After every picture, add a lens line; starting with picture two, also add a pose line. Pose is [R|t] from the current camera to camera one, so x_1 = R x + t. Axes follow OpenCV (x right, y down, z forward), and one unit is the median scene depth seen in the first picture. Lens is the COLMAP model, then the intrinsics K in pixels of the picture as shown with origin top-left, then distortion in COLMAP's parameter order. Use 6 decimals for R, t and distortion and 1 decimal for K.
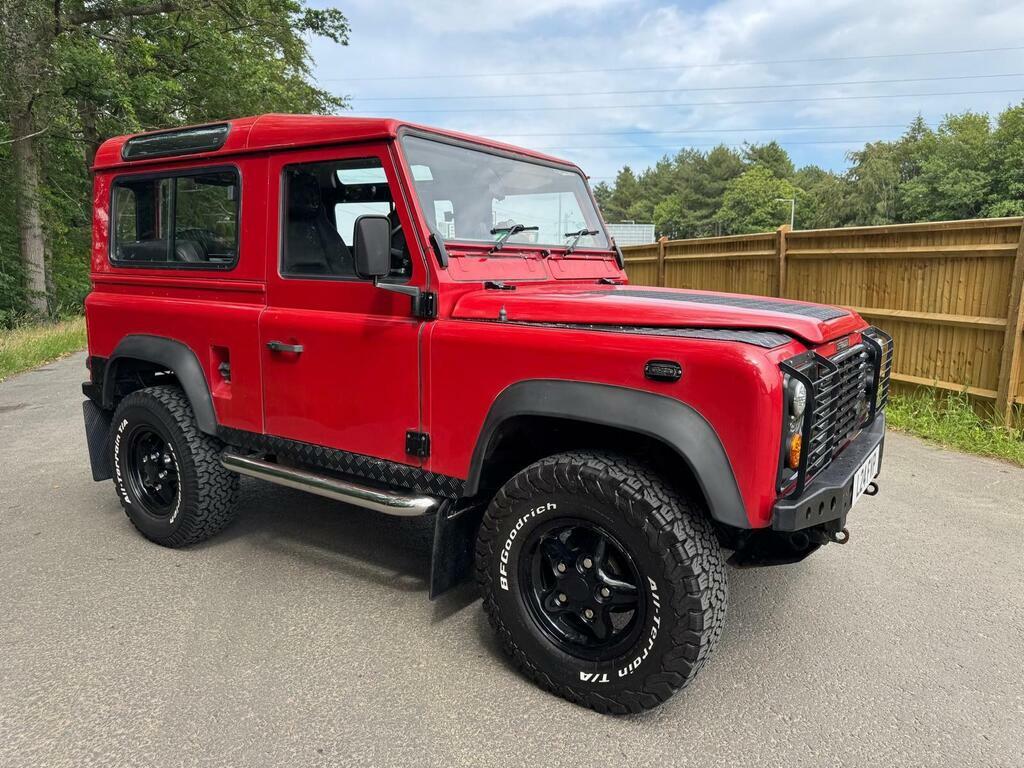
lens RADIAL K [[729.9, 0, 510.8], [0, 729.9, 387.3], [0, 0, 1]] dist [0.075782, -0.112853]
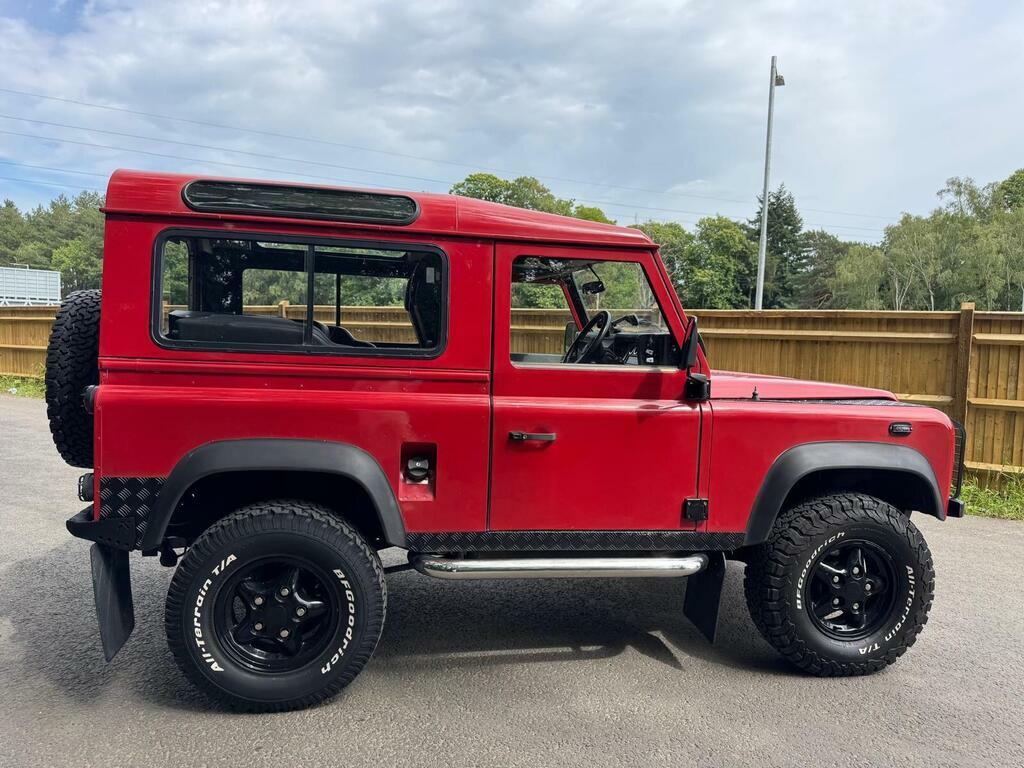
lens RADIAL K [[725.8, 0, 519.1], [0, 725.8, 384.1], [0, 0, 1]] dist [0.042832, -0.068193]
pose [[0.710983, -0.033594, 0.702406, -0.845800], [0.088357, 0.995210, -0.041838, -0.072828], [-0.697636, 0.091808, 0.710545, 0.267760]]
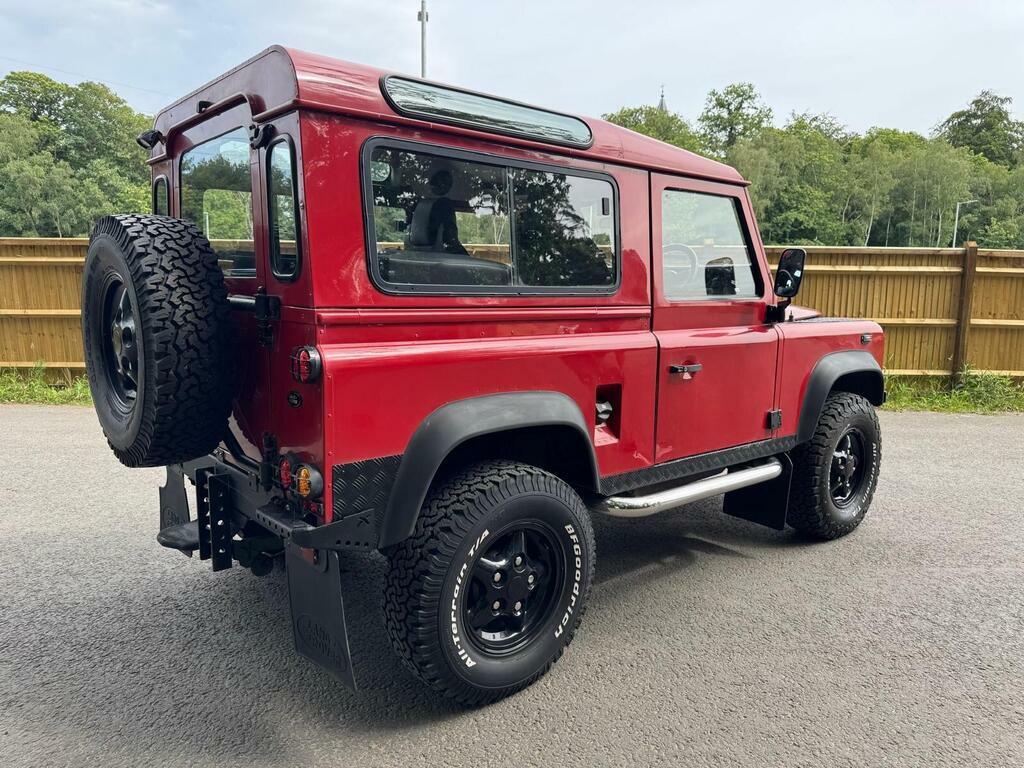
lens RADIAL K [[723.4, 0, 531.2], [0, 723.4, 372.5], [0, 0, 1]] dist [0.059608, -0.066298]
pose [[0.238139, -0.129180, 0.962602, -1.128544], [0.146970, 0.984495, 0.095759, -0.150095], [-0.960047, 0.118669, 0.253432, 0.803670]]
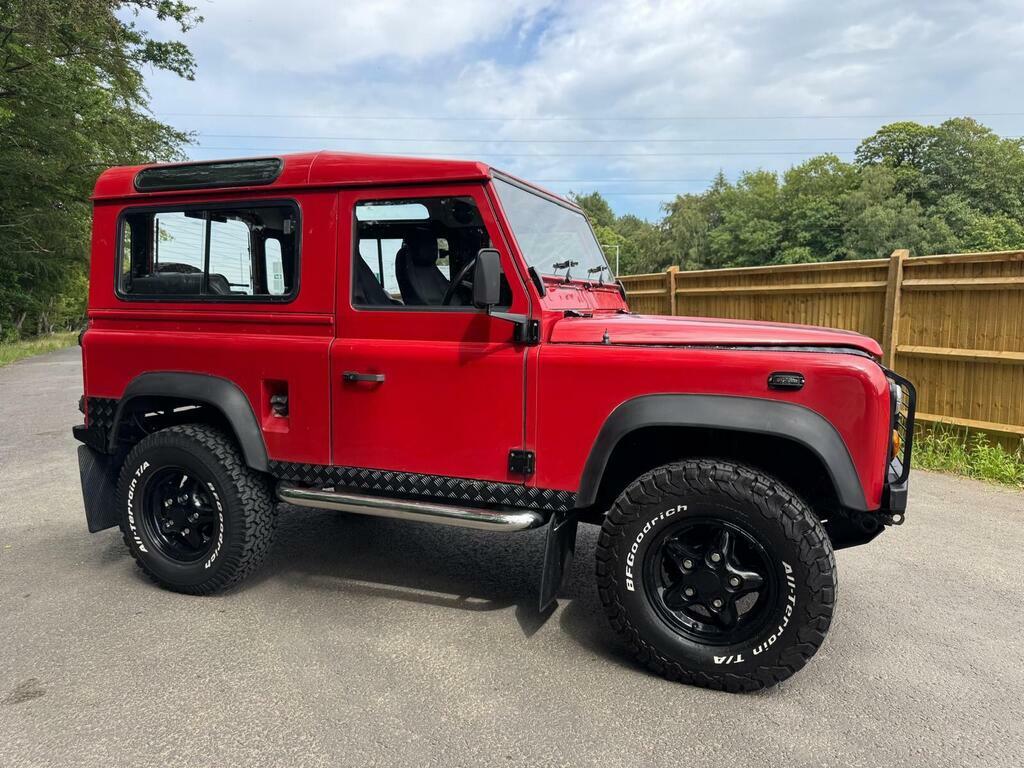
lens RADIAL K [[728.7, 0, 512.0], [0, 728.7, 384.0], [0, 0, 1]] dist [0.056783, -0.073975]
pose [[0.974664, -0.029534, 0.221716, -0.278286], [0.042409, 0.997665, -0.053533, 0.014796], [-0.219617, 0.061580, 0.973641, -0.023413]]
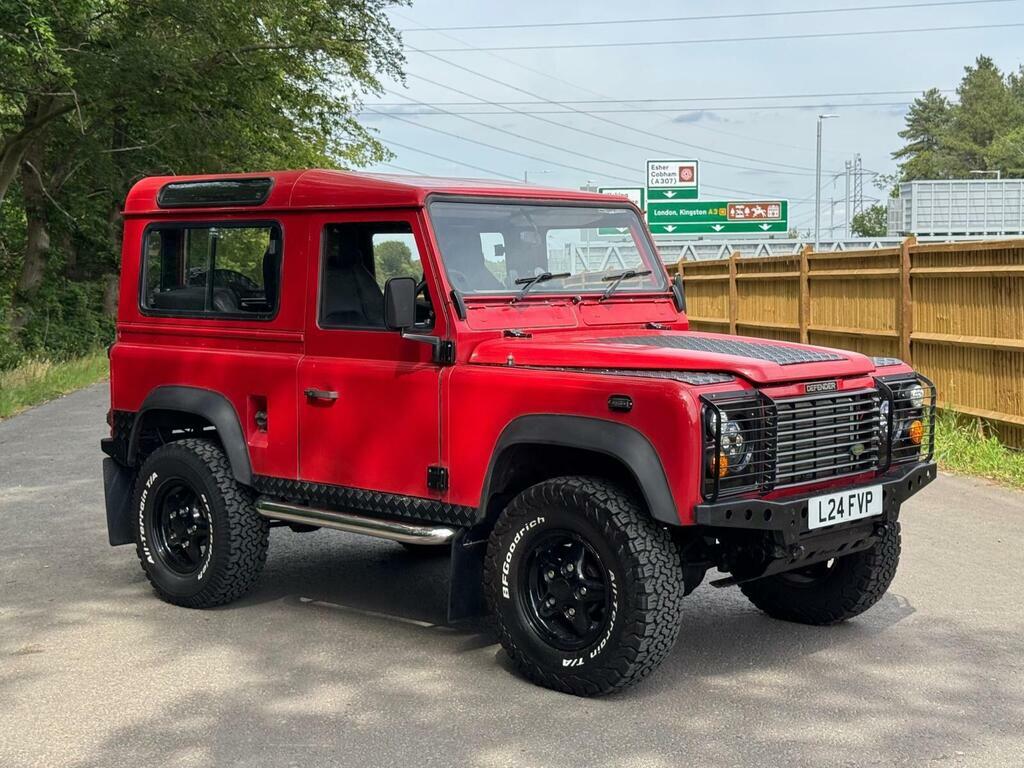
lens RADIAL K [[1564.3, 0, 512.0], [0, 1564.3, 384.0], [0, 0, 1]] dist [-0.022701, 1.166255]
pose [[0.989178, -0.002800, -0.146691, 0.244300], [-0.010606, 0.995837, -0.090528, 0.110127], [0.146333, 0.091105, 0.985031, -0.977695]]
